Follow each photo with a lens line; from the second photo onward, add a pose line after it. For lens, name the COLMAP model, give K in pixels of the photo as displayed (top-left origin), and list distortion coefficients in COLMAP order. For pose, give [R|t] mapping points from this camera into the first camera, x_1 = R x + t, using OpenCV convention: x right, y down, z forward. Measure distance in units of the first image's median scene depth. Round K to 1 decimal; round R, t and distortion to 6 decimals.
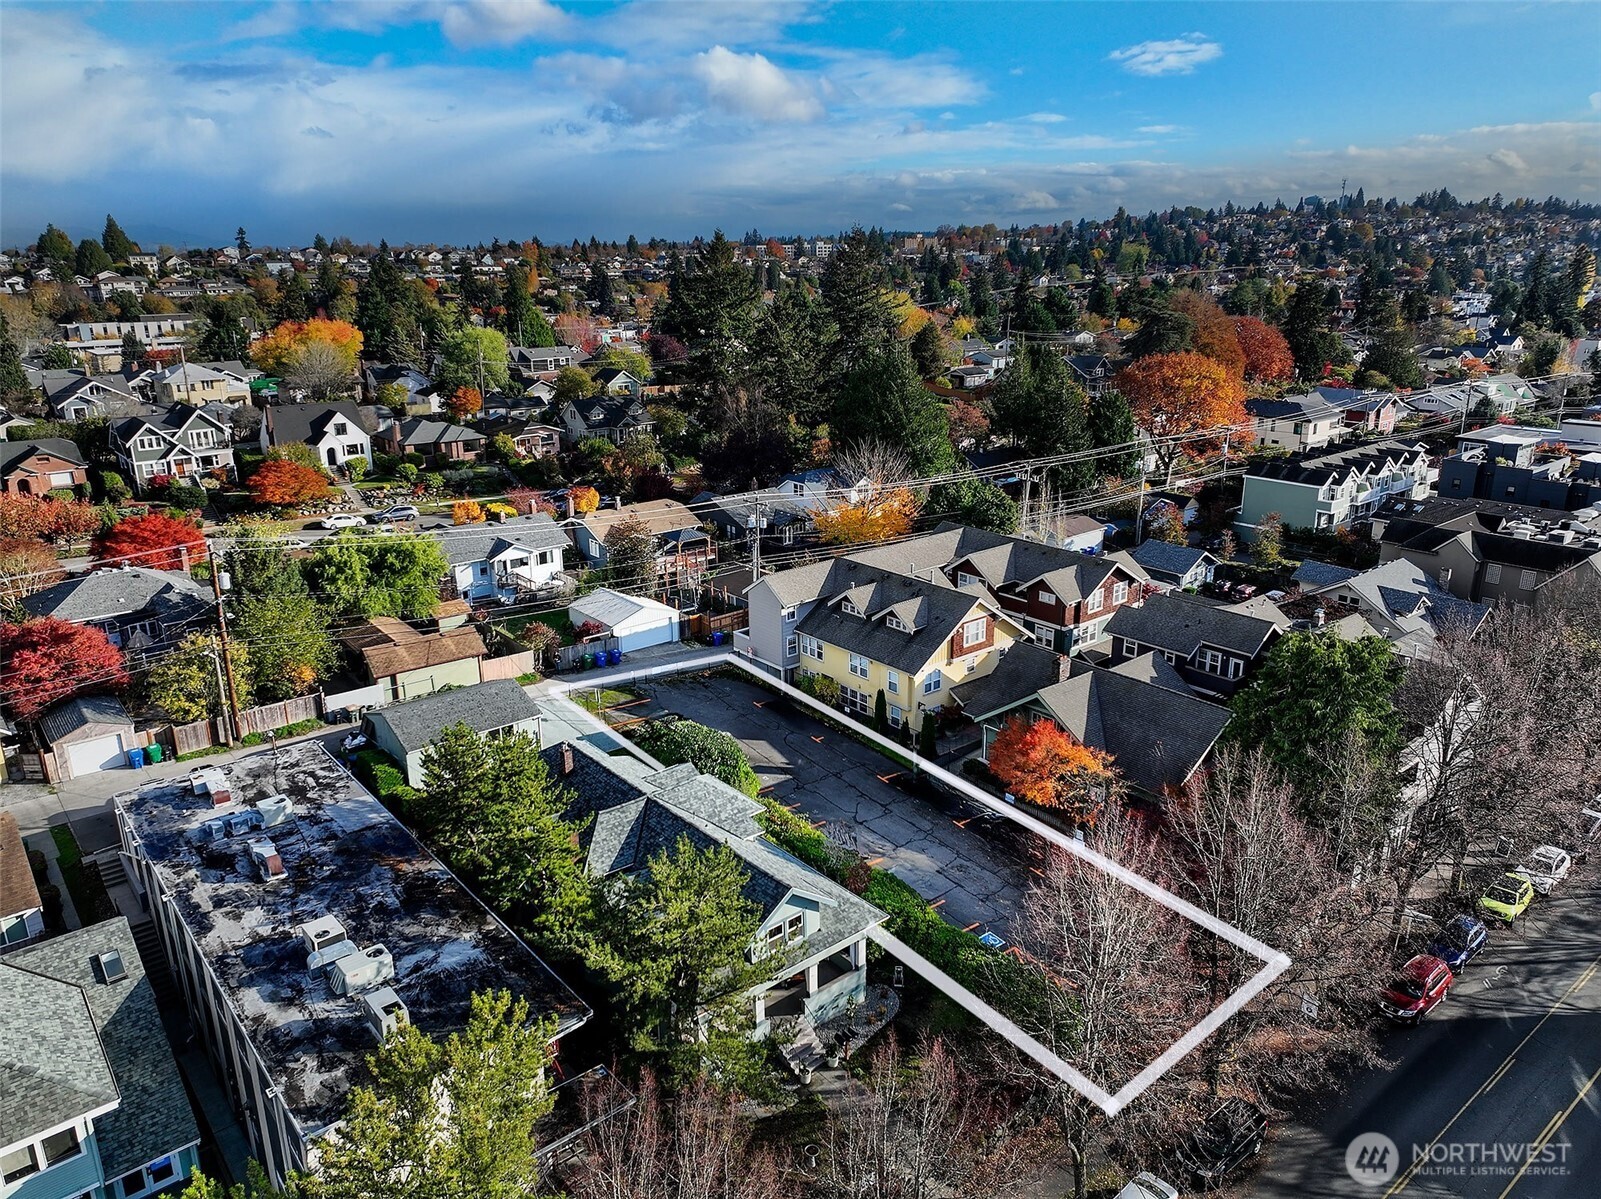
lens RADIAL K [[1131.2, 0, 804.6], [0, 1131.2, 602.3], [0, 0, 1]] dist [-0.004279, 0.010631]
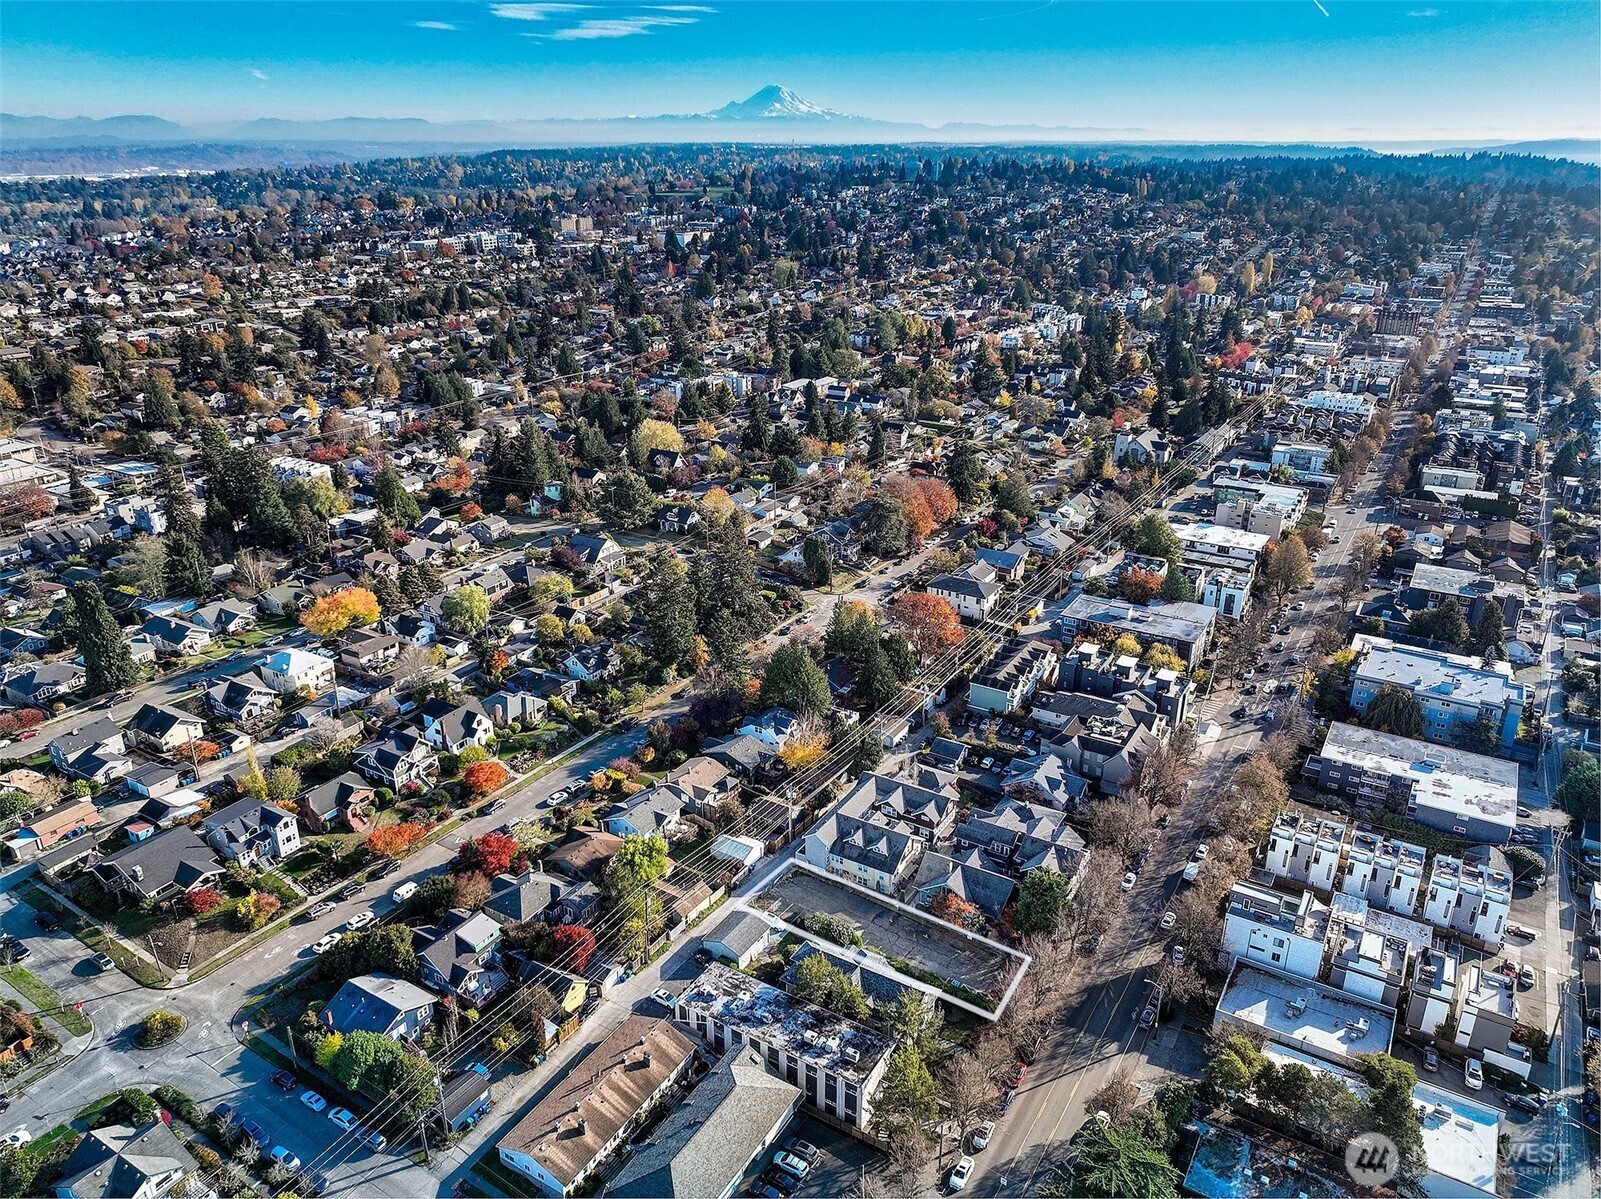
lens RADIAL K [[1131.2, 0, 796.3], [0, 1131.2, 596.7], [0, 0, 1]] dist [-0.004279, 0.010631]
pose [[0.949053, -0.119502, 0.291577, -0.666287], [0.095179, 0.990794, 0.096273, -0.705100], [-0.300397, -0.063617, 0.951690, -1.130756]]
